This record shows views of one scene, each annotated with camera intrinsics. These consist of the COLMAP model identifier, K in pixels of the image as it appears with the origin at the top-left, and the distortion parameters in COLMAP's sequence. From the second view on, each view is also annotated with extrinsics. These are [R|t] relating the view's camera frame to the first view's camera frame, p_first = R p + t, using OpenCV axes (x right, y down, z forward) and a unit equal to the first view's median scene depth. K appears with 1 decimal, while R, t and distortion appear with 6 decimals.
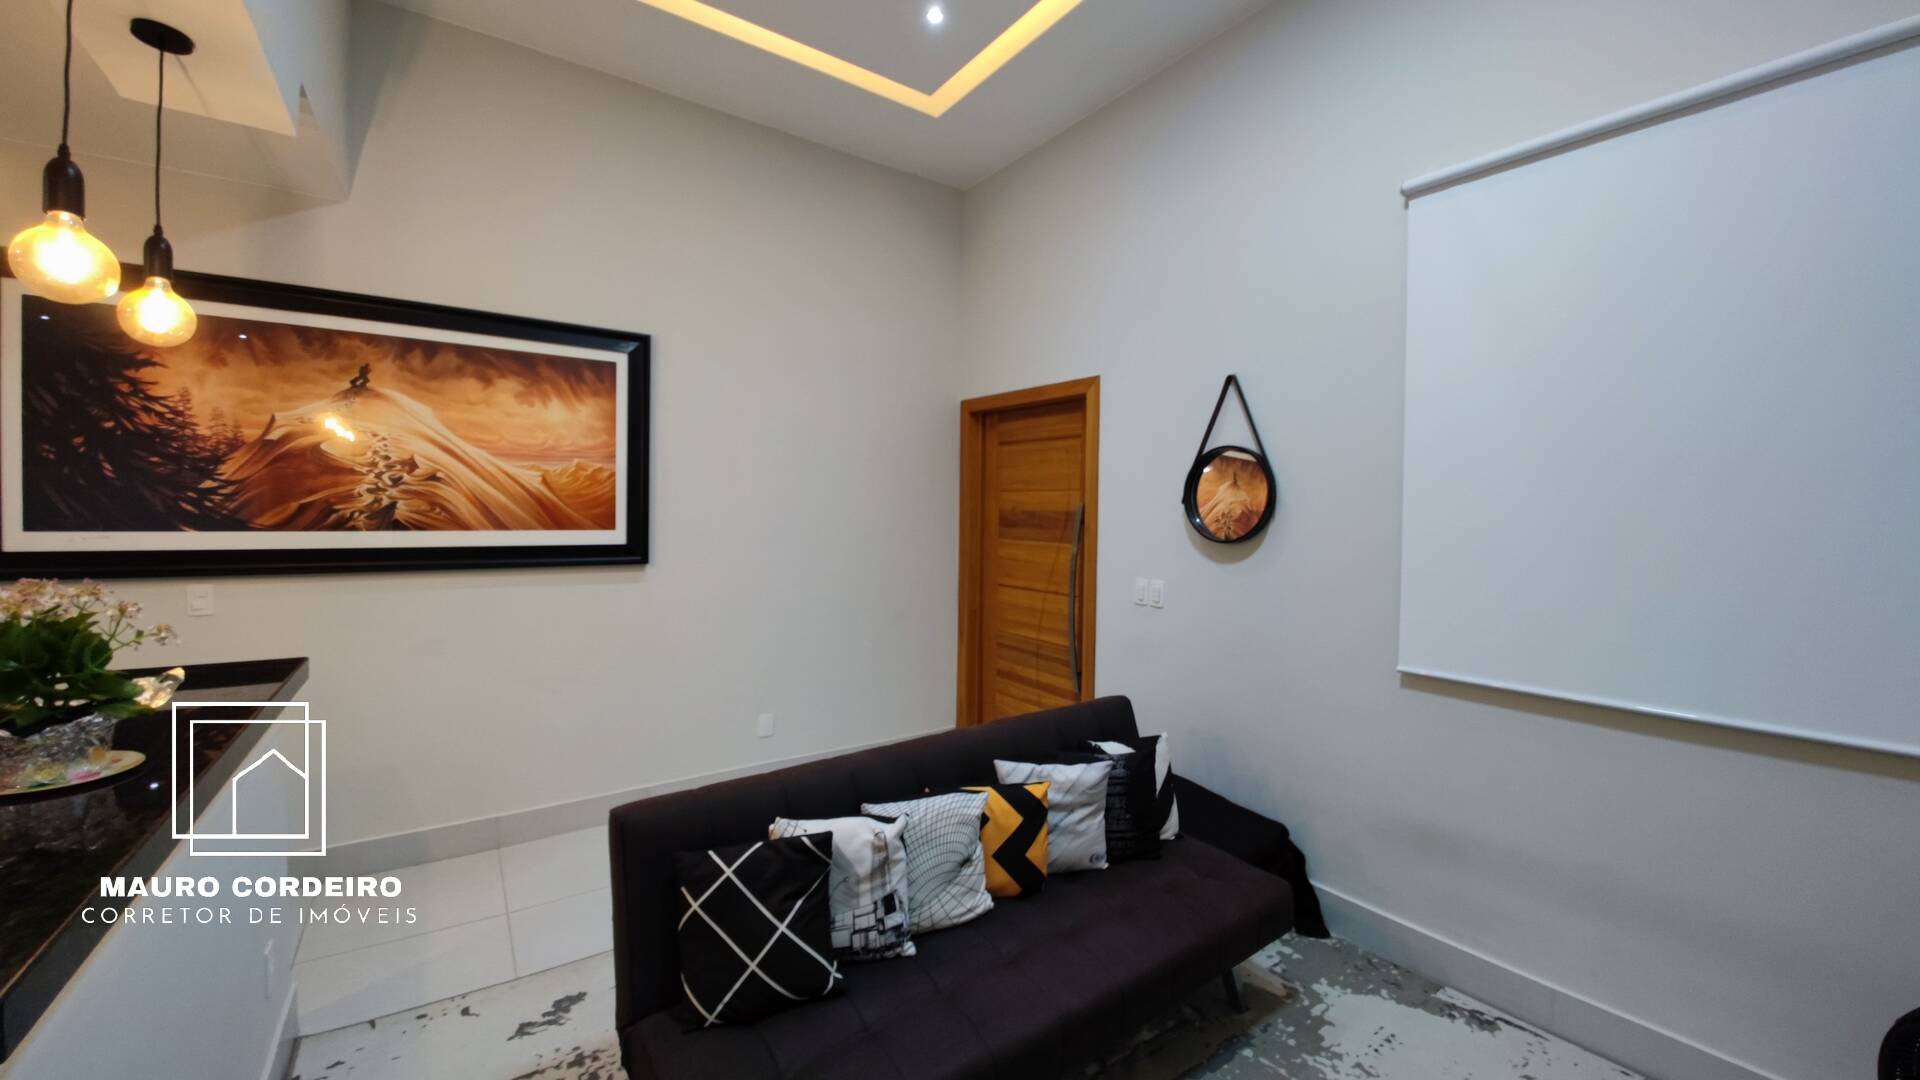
lens RADIAL K [[723.5, 0, 961.7], [0, 723.5, 524.2], [0, 0, 1]] dist [-0.003618, -0.006053]
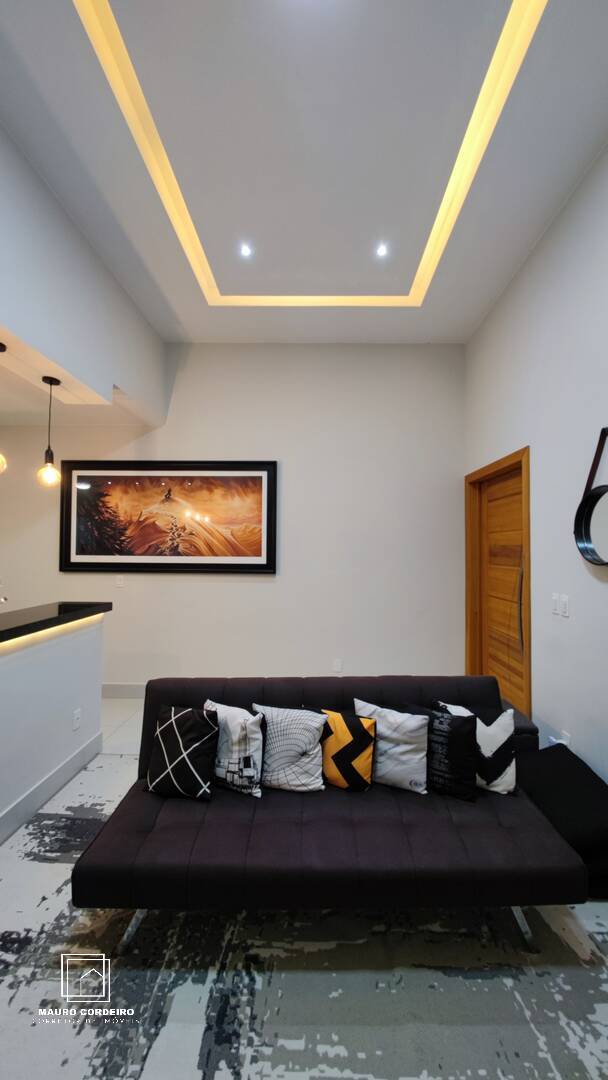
lens RADIAL K [[404.4, 0, 312.5], [0, 404.4, 542.9], [0, 0, 1]] dist [-0.002313, 0.000128]
pose [[0.808247, -0.019936, -0.588506, 0.395471], [-0.007313, 0.999010, -0.043886, 0.022676], [0.588798, 0.039774, 0.807301, 0.179351]]
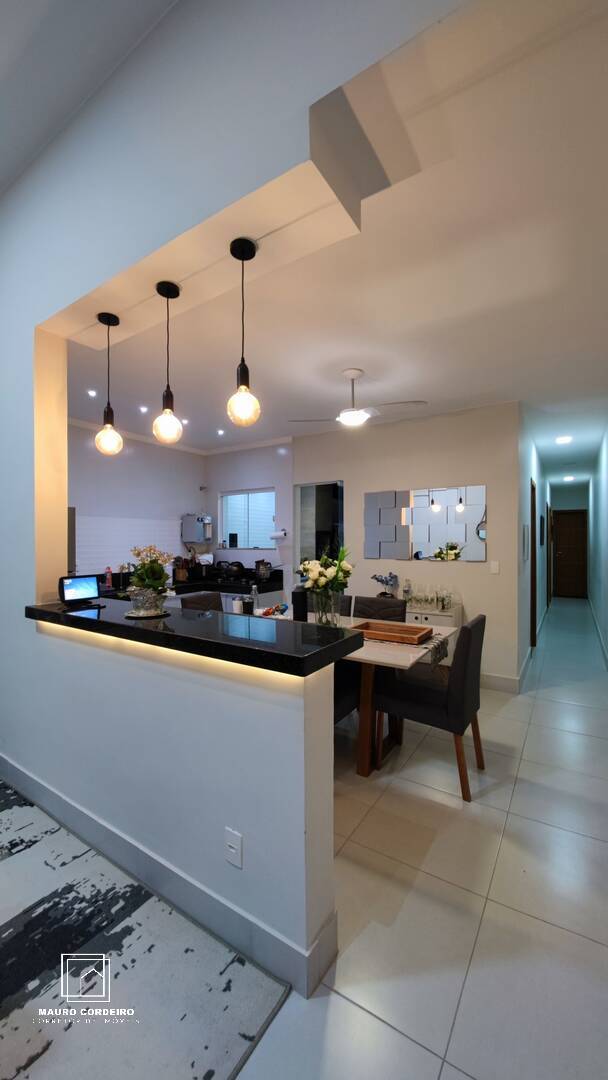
lens RADIAL K [[406.9, 0, 311.6], [0, 406.9, 542.0], [0, 0, 1]] dist [-0.003618, -0.006053]
pose [[-0.929336, -0.013279, -0.368997, -0.521708], [-0.019594, 0.999719, 0.013371, 0.011381], [0.368716, 0.019656, -0.929334, 1.136971]]
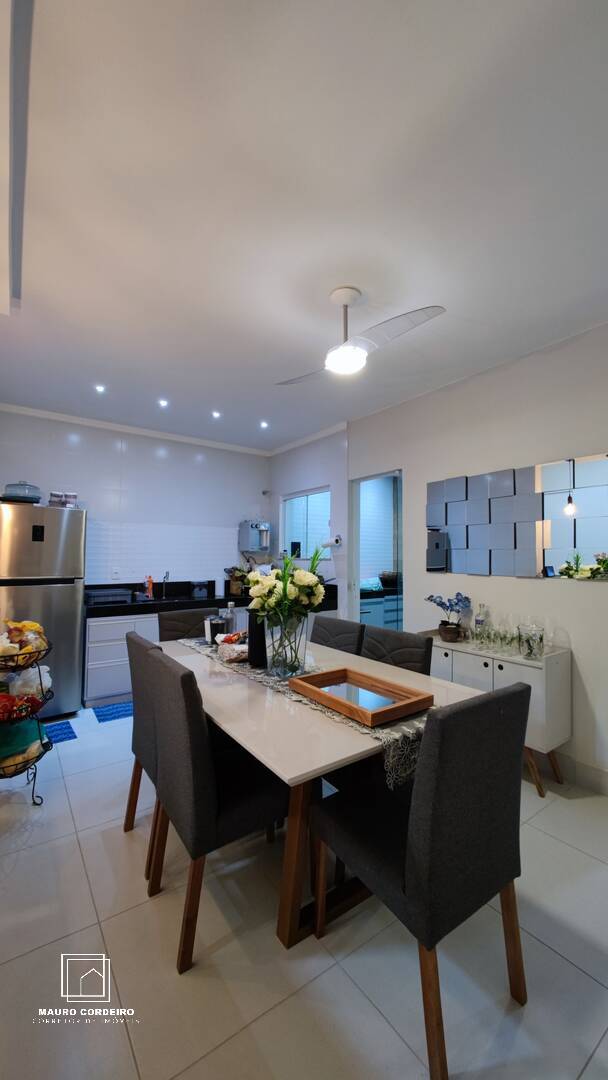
lens RADIAL K [[406.9, 0, 311.6], [0, 406.9, 542.0], [0, 0, 1]] dist [-0.003618, -0.006053]
pose [[-0.999726, -0.022570, -0.006176, -0.981789], [-0.022446, 0.999556, -0.019580, 0.037947], [0.006615, -0.019436, -0.999789, 0.880506]]
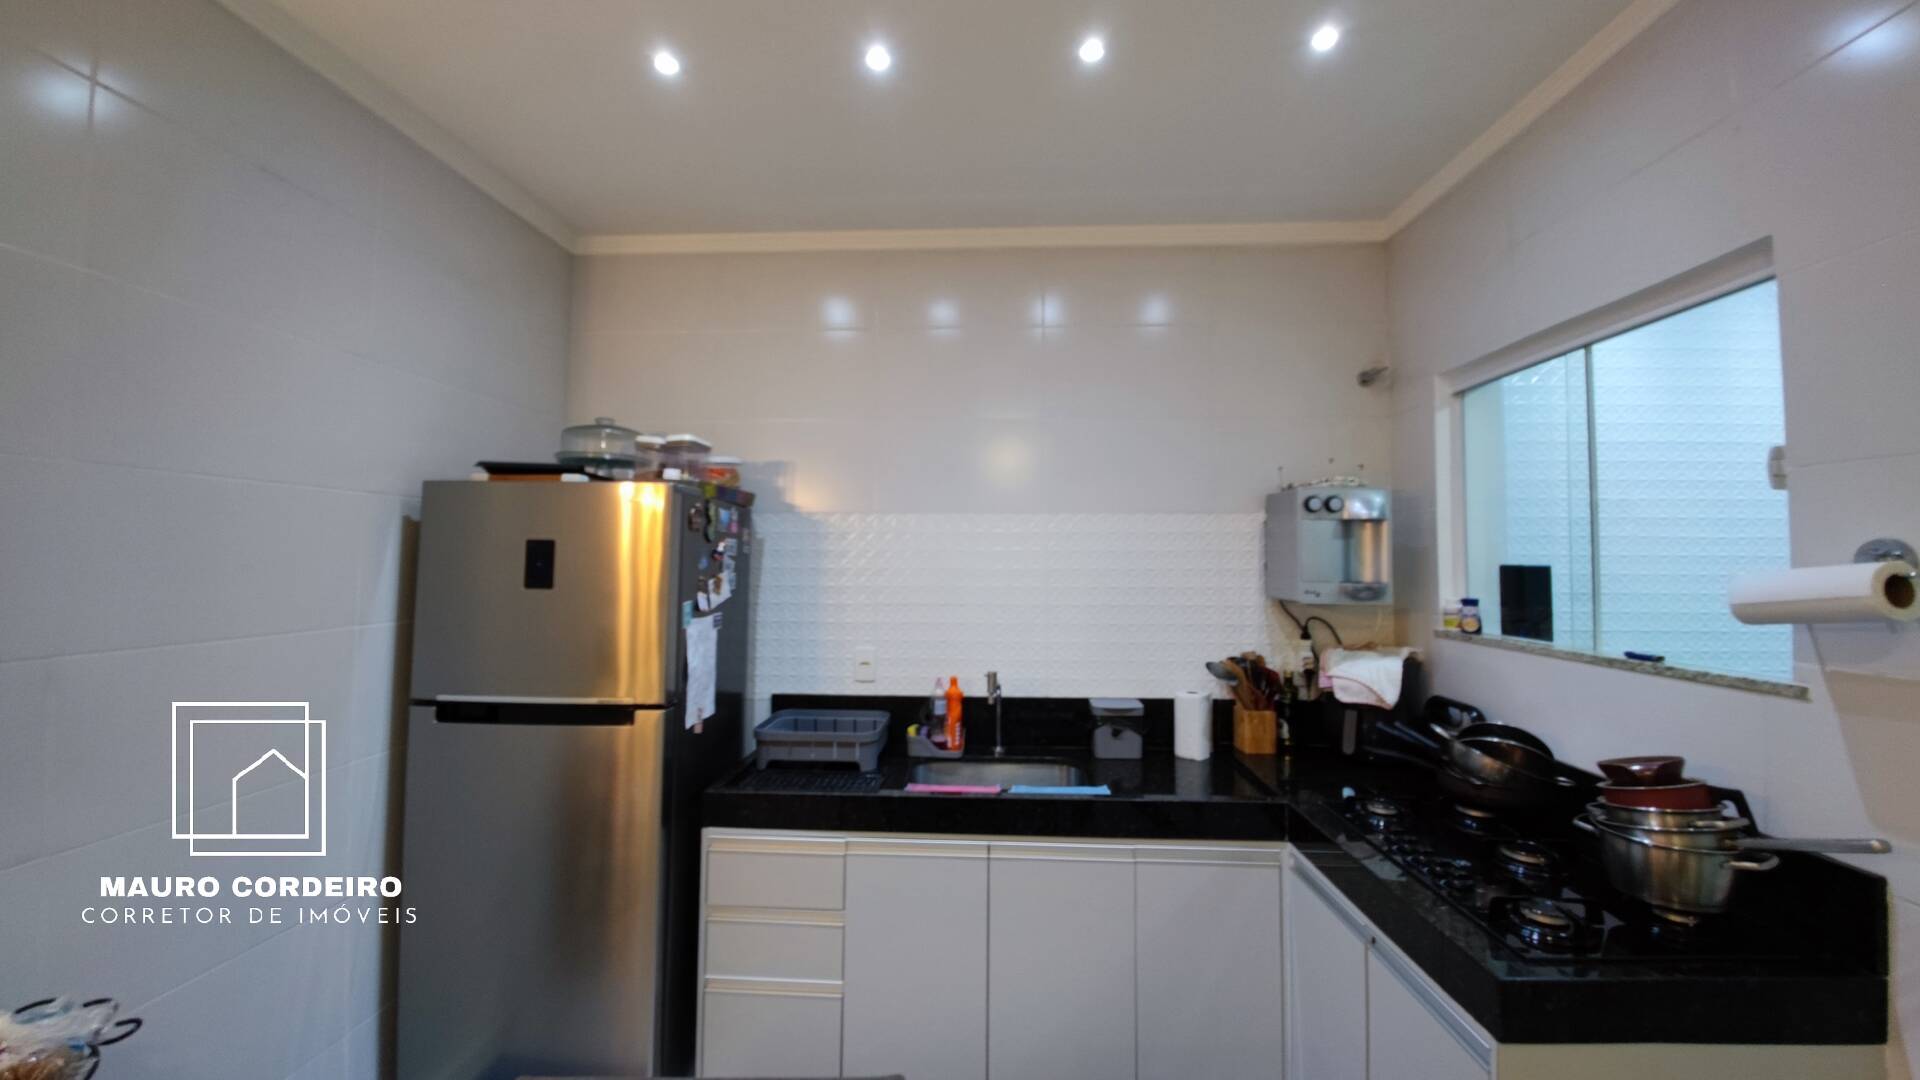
lens RADIAL K [[723.5, 0, 961.7], [0, 723.5, 524.2], [0, 0, 1]] dist [-0.003618, -0.006053]
pose [[-0.776995, 0.006204, 0.629477, -0.939381], [-0.008303, 0.999763, -0.020102, -0.019555], [-0.629452, -0.020846, -0.776759, -0.013875]]
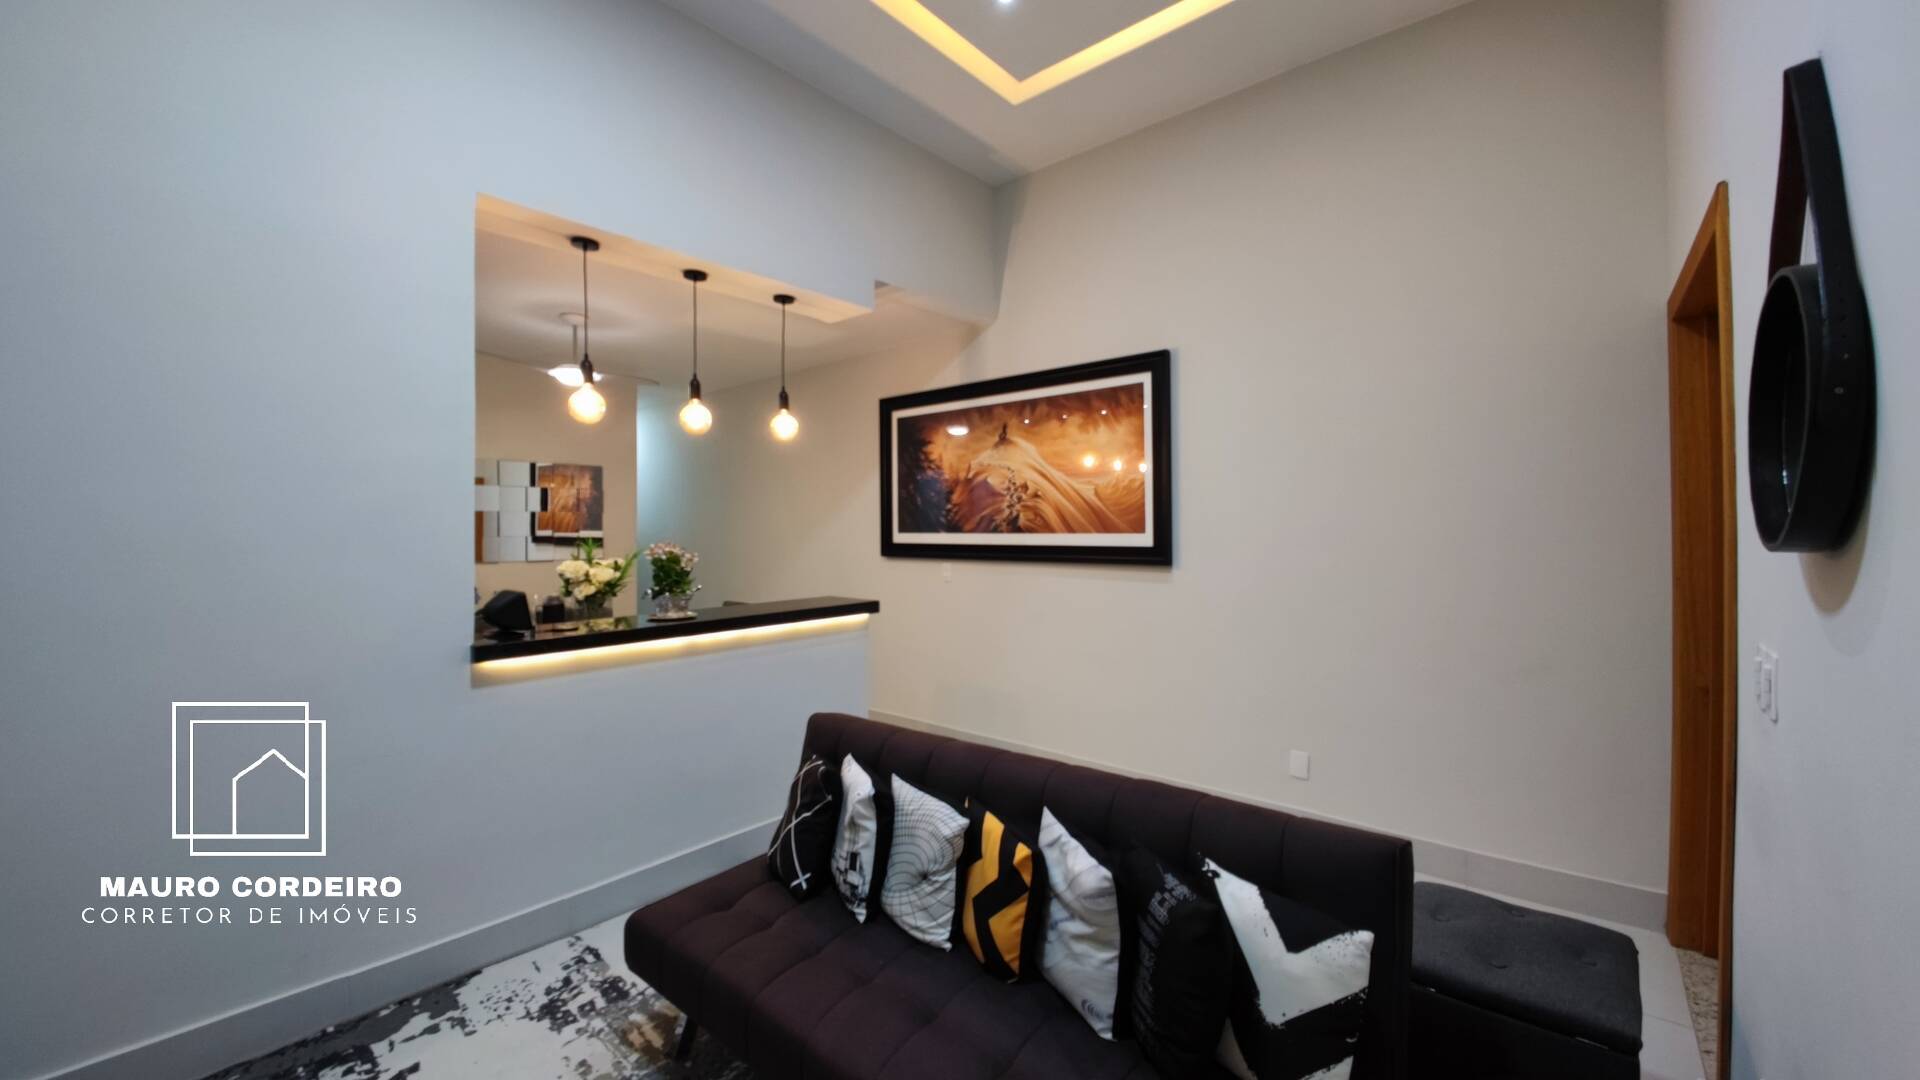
lens RADIAL K [[723.5, 0, 961.7], [0, 723.5, 524.2], [0, 0, 1]] dist [-0.003618, -0.006053]
pose [[0.235830, -0.018784, -0.971613, 0.644838], [-0.011052, 0.999697, -0.022010, 0.025680], [0.971731, 0.015928, 0.235551, 0.573118]]
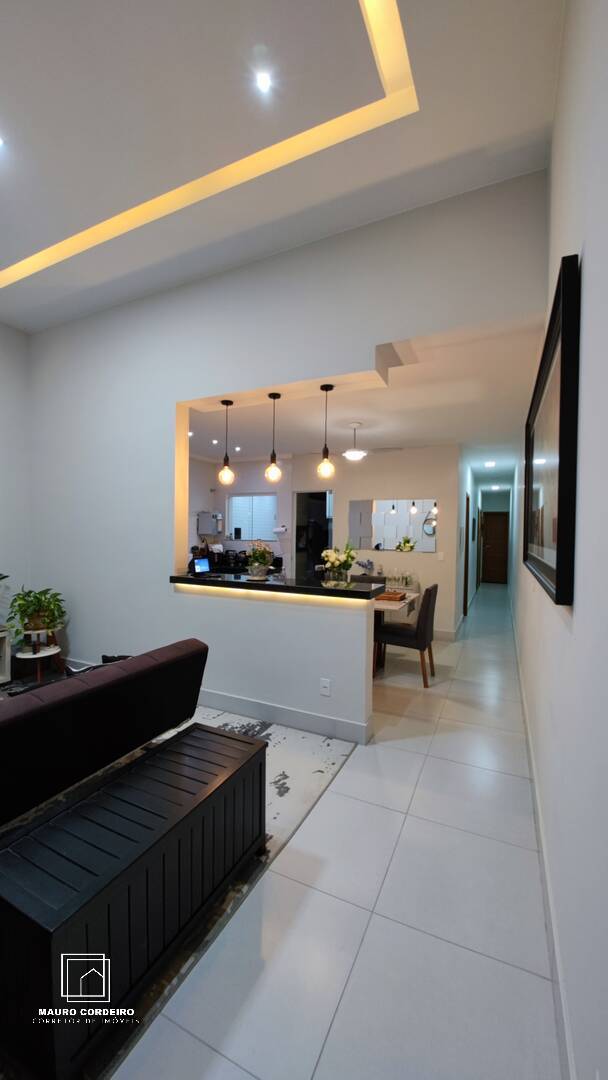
lens RADIAL K [[404.4, 0, 312.5], [0, 404.4, 542.9], [0, 0, 1]] dist [-0.002313, 0.000128]
pose [[-0.872405, -0.016265, -0.488514, -0.078745], [-0.037609, 0.998717, 0.033912, -0.005696], [0.487335, 0.047957, -0.871897, 1.514540]]
